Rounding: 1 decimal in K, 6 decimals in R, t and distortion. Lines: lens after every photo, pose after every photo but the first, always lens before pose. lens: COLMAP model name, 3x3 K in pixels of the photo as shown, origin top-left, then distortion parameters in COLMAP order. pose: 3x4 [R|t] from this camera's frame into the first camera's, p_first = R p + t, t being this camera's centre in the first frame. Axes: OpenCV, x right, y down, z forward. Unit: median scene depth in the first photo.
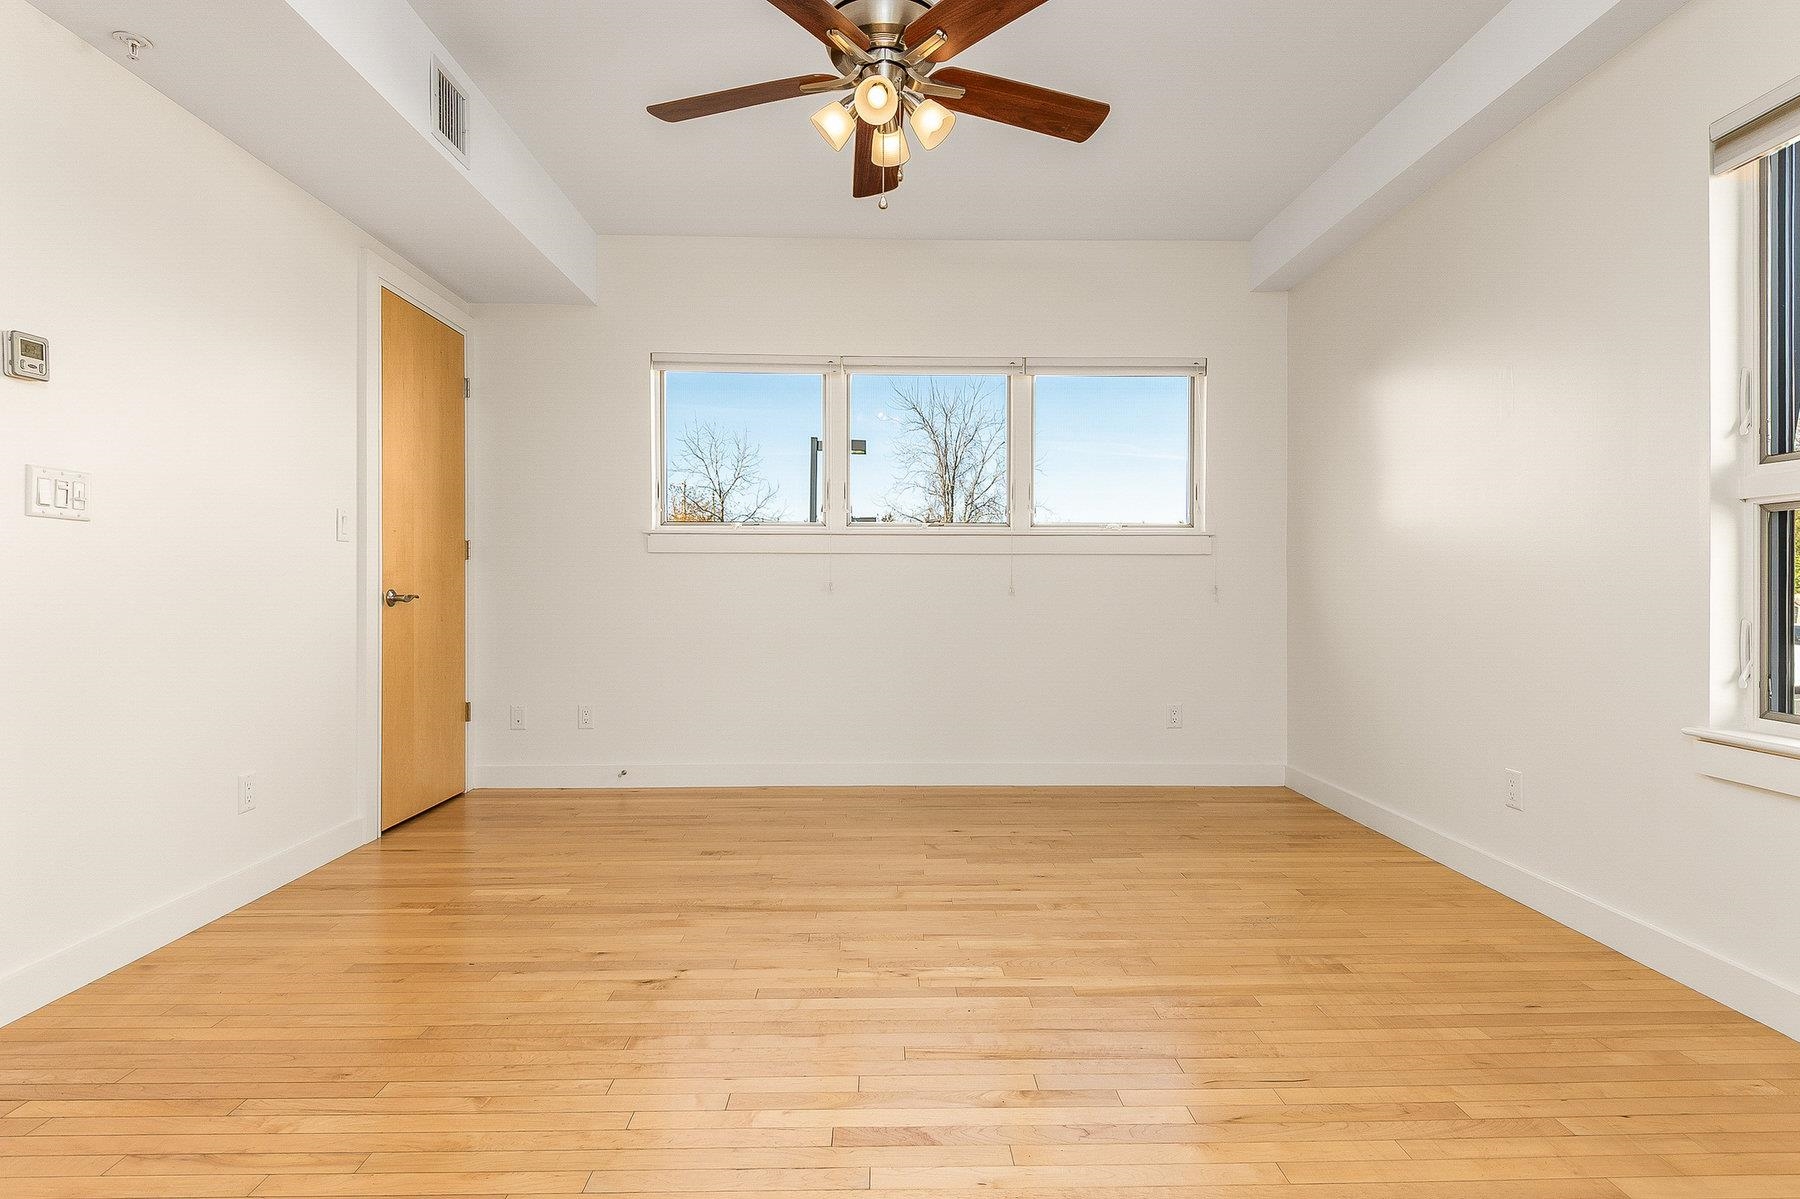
lens RADIAL K [[889.1, 0, 901.2], [0, 889.1, 569.9], [0, 0, 1]] dist [0.003432, -0.000915]
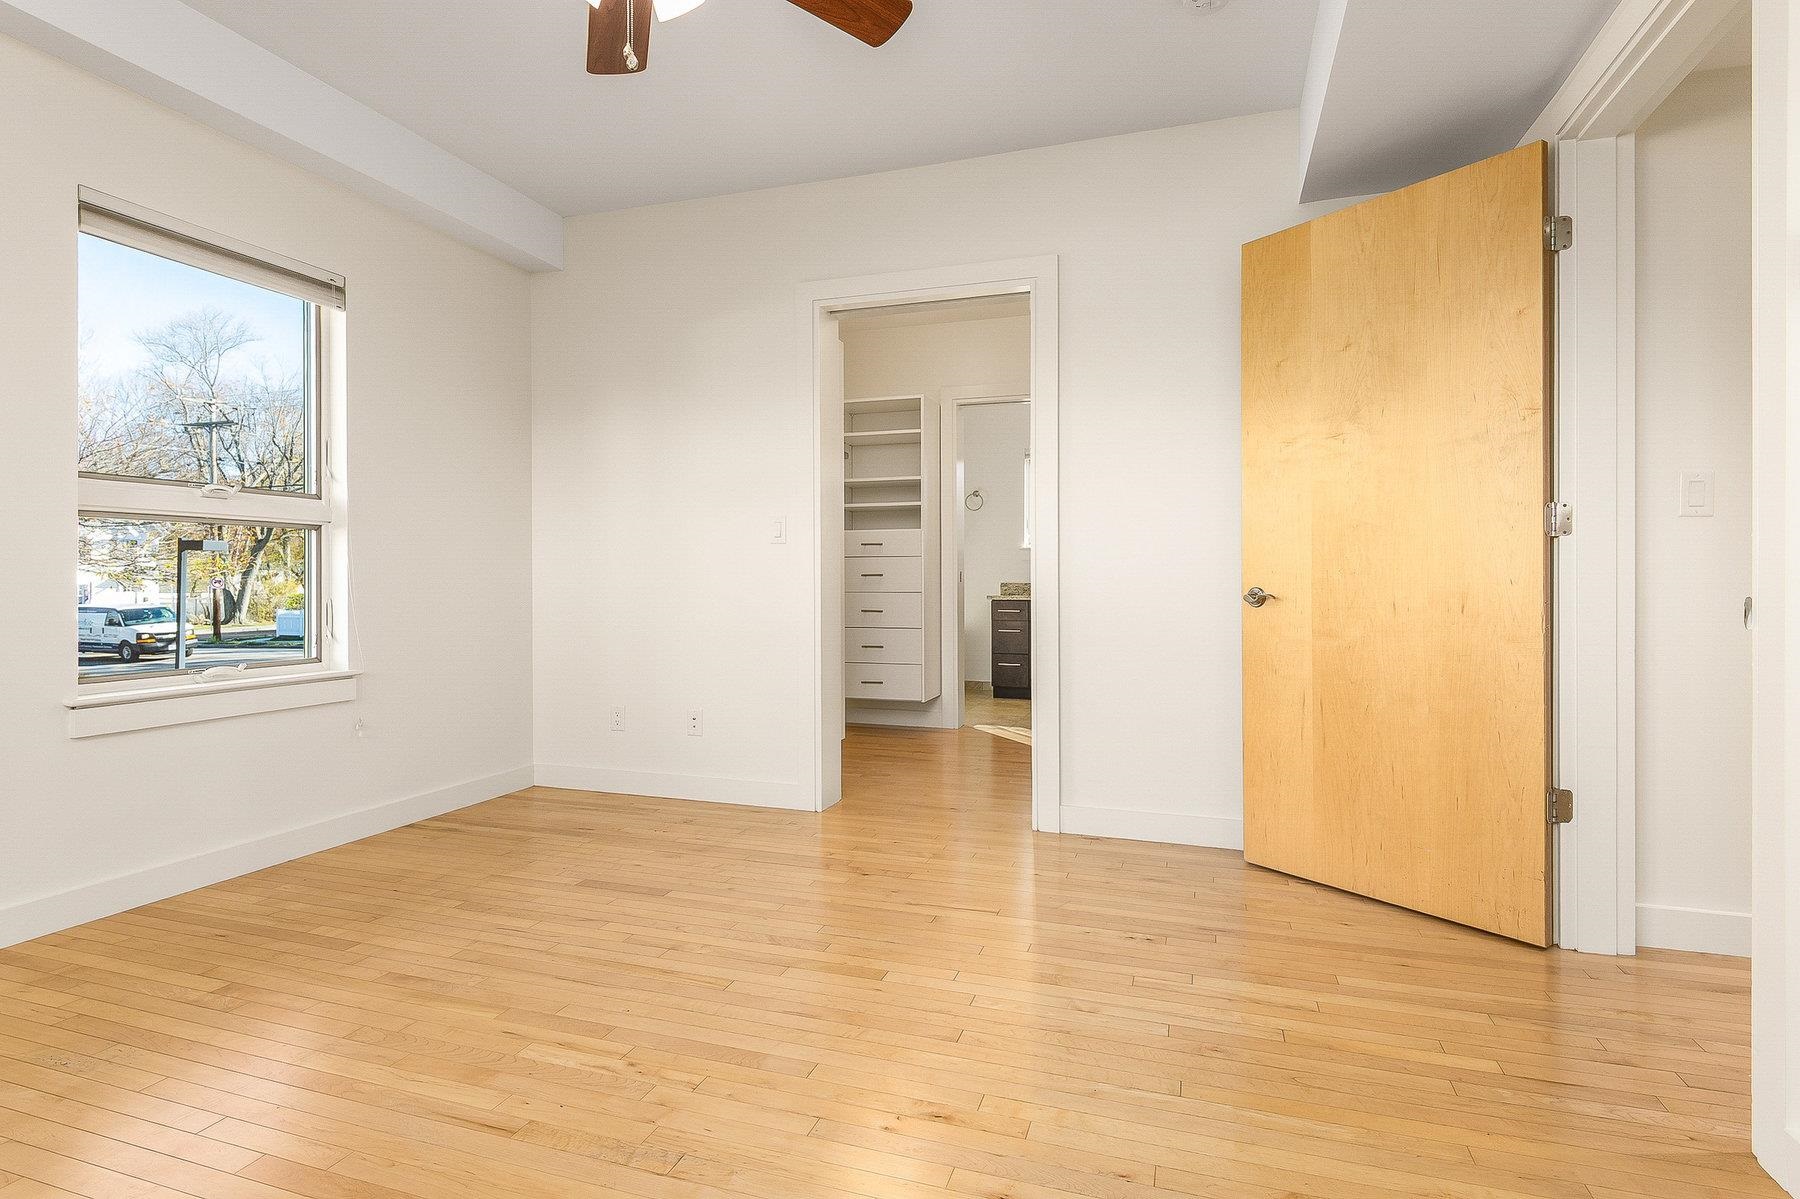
lens RADIAL K [[889.1, 0, 901.2], [0, 889.1, 569.9], [0, 0, 1]] dist [0.003432, -0.000915]
pose [[-0.940962, 0.001316, 0.338511, -0.544888], [-0.009896, 0.999458, -0.031394, 0.035013], [-0.338369, -0.032890, -0.940439, 1.847499]]
